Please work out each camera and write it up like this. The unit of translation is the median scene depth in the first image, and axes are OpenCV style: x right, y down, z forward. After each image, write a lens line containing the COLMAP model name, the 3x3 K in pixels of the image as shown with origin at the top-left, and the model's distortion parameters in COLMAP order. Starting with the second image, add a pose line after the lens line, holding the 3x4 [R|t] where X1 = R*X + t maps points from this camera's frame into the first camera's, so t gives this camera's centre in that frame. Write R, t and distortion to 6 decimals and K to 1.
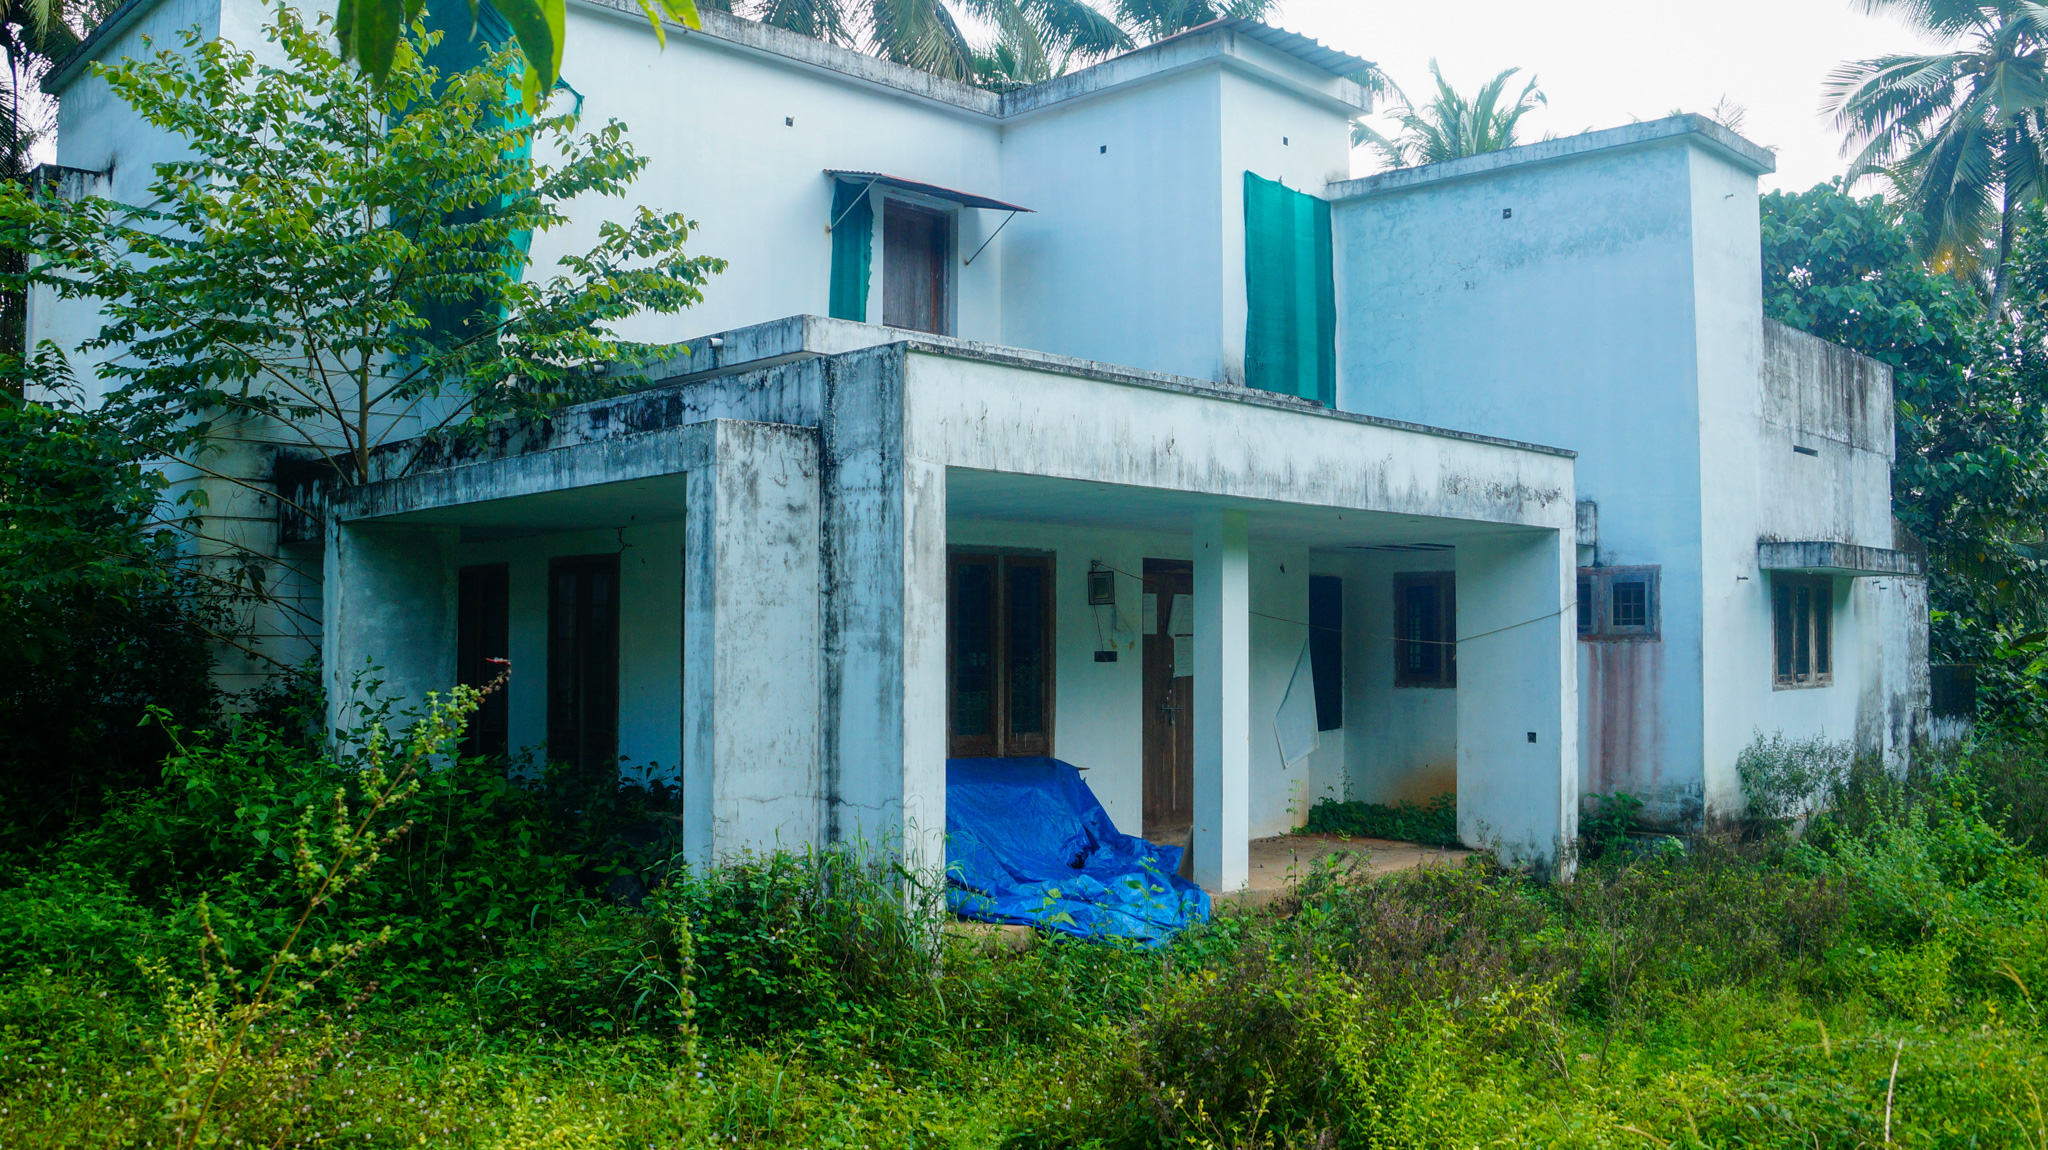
lens RADIAL K [[1726.6, 0, 1048.4], [0, 1726.6, 565.5], [0, 0, 1]] dist [-0.177977, 0.103707]
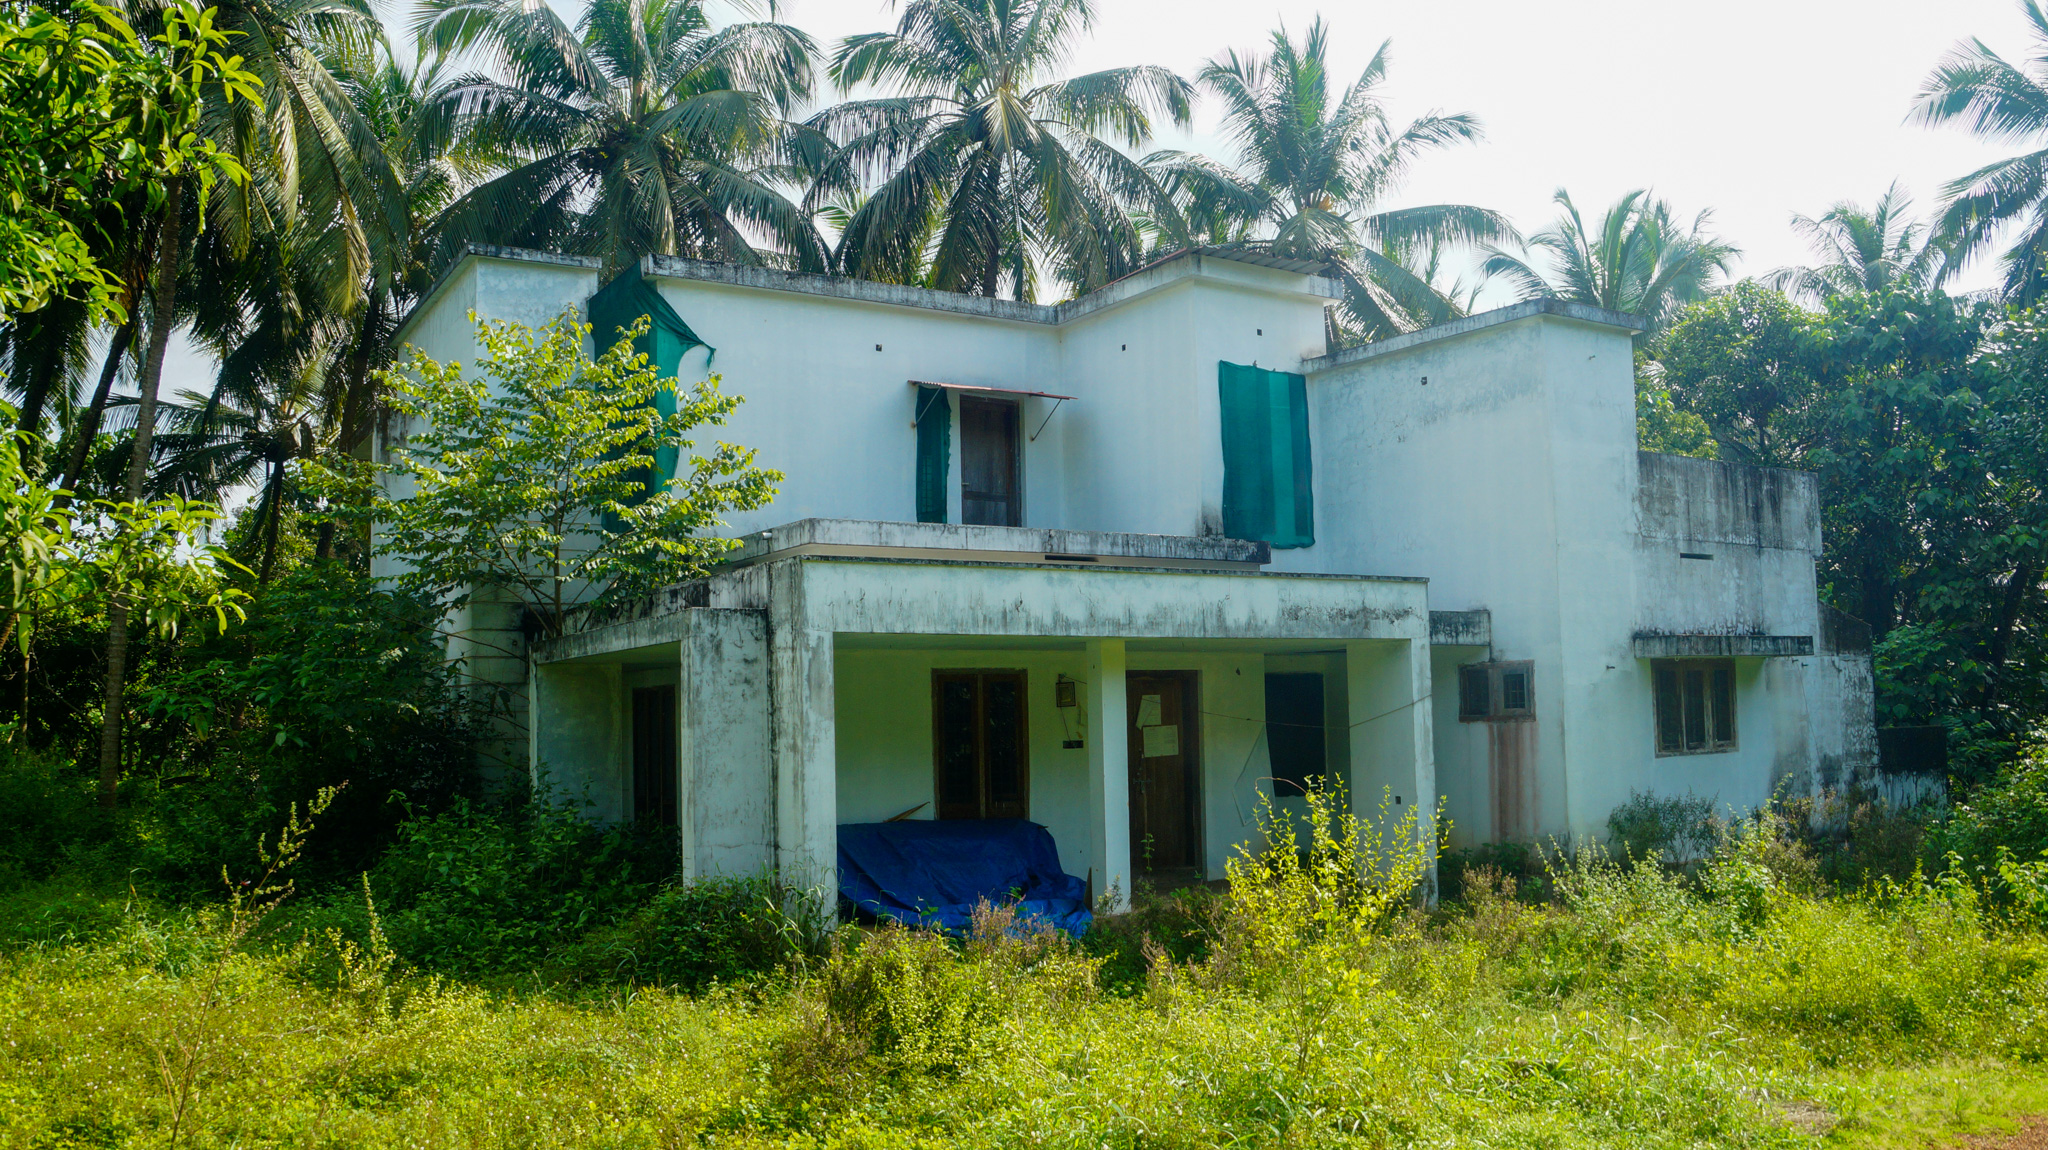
lens RADIAL K [[1628.4, 0, 1045.7], [0, 1628.4, 580.7], [0, 0, 1]] dist [-0.188476, 0.139633]
pose [[0.975522, -0.040773, -0.216087, 0.326570], [0.032990, 0.998675, -0.039506, -0.029039], [0.217411, 0.031411, 0.975575, -0.286822]]
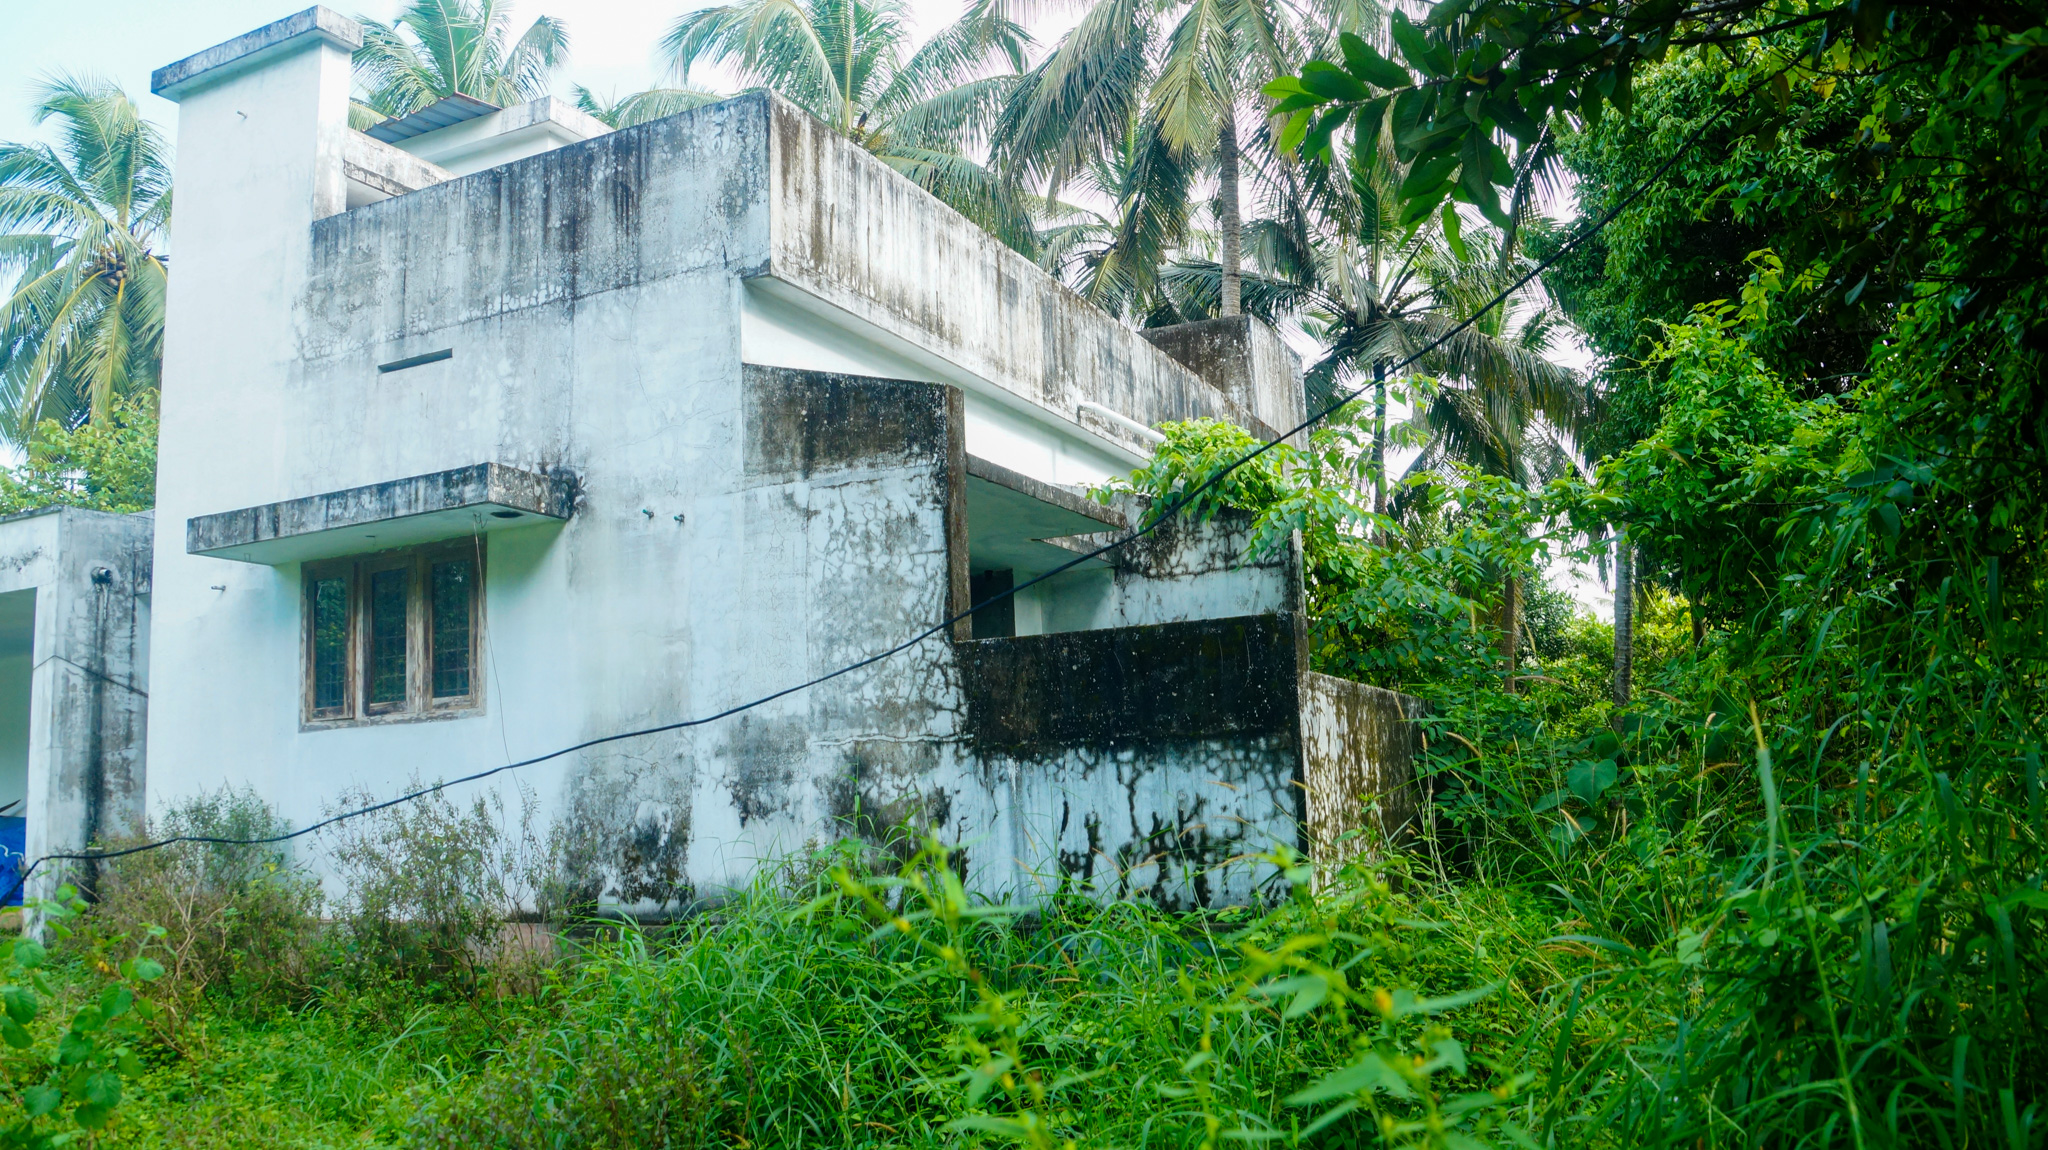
lens RADIAL K [[1628.4, 0, 1028.1], [0, 1628.4, 570.2], [0, 0, 1]] dist [-0.188476, 0.139633]
pose [[0.335516, -0.158626, -0.928583, 1.484319], [0.088998, 0.986650, -0.136389, 0.160266], [0.937821, -0.036882, 0.345154, 1.361105]]
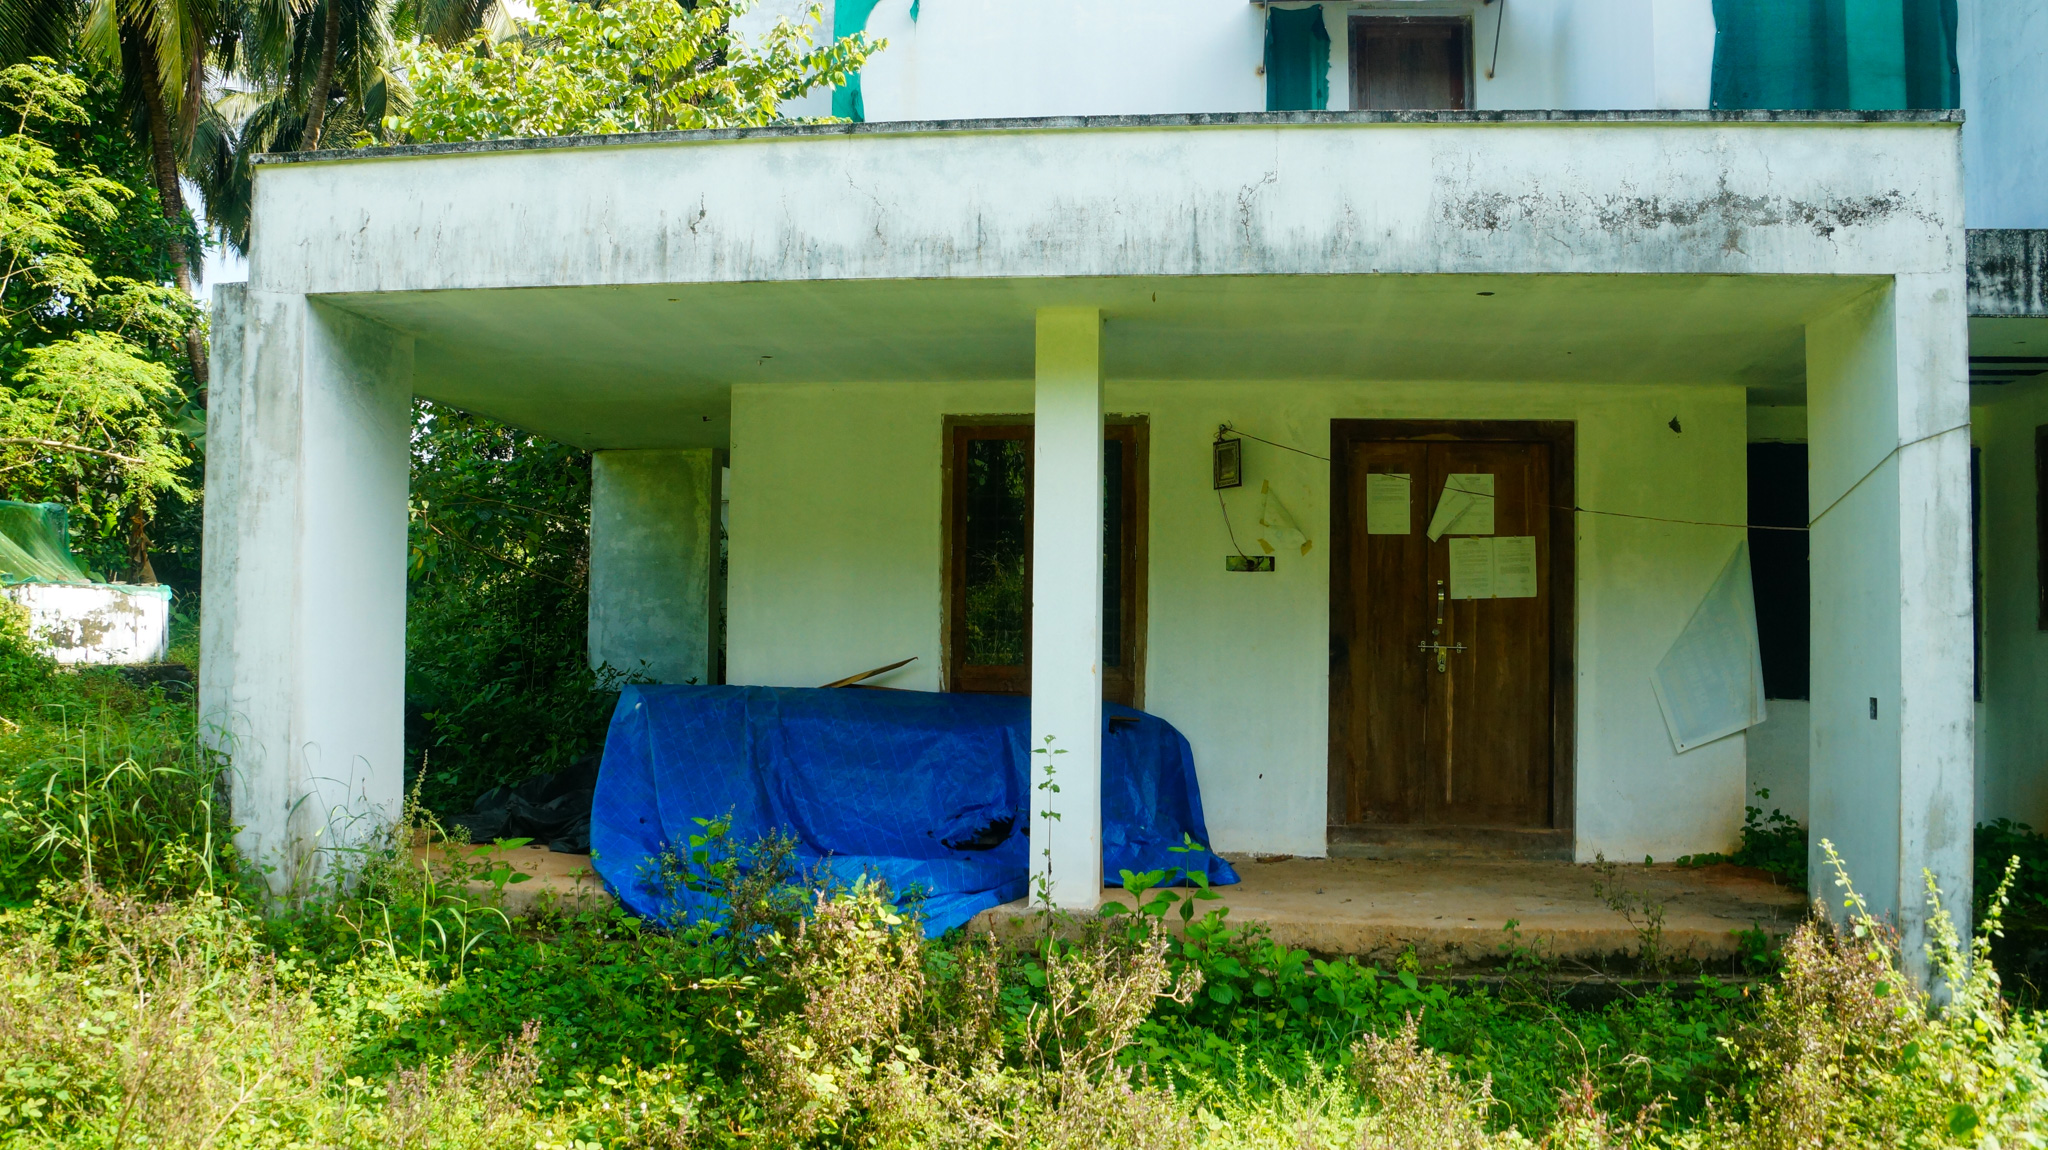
lens RADIAL K [[1628.4, 0, 1029.7], [0, 1628.4, 584.1], [0, 0, 1]] dist [-0.188476, 0.139633]
pose [[0.616575, -0.017381, -0.787105, 0.543401], [0.024935, 0.999686, -0.002543, 0.067180], [0.786902, -0.018059, 0.616814, 0.588519]]
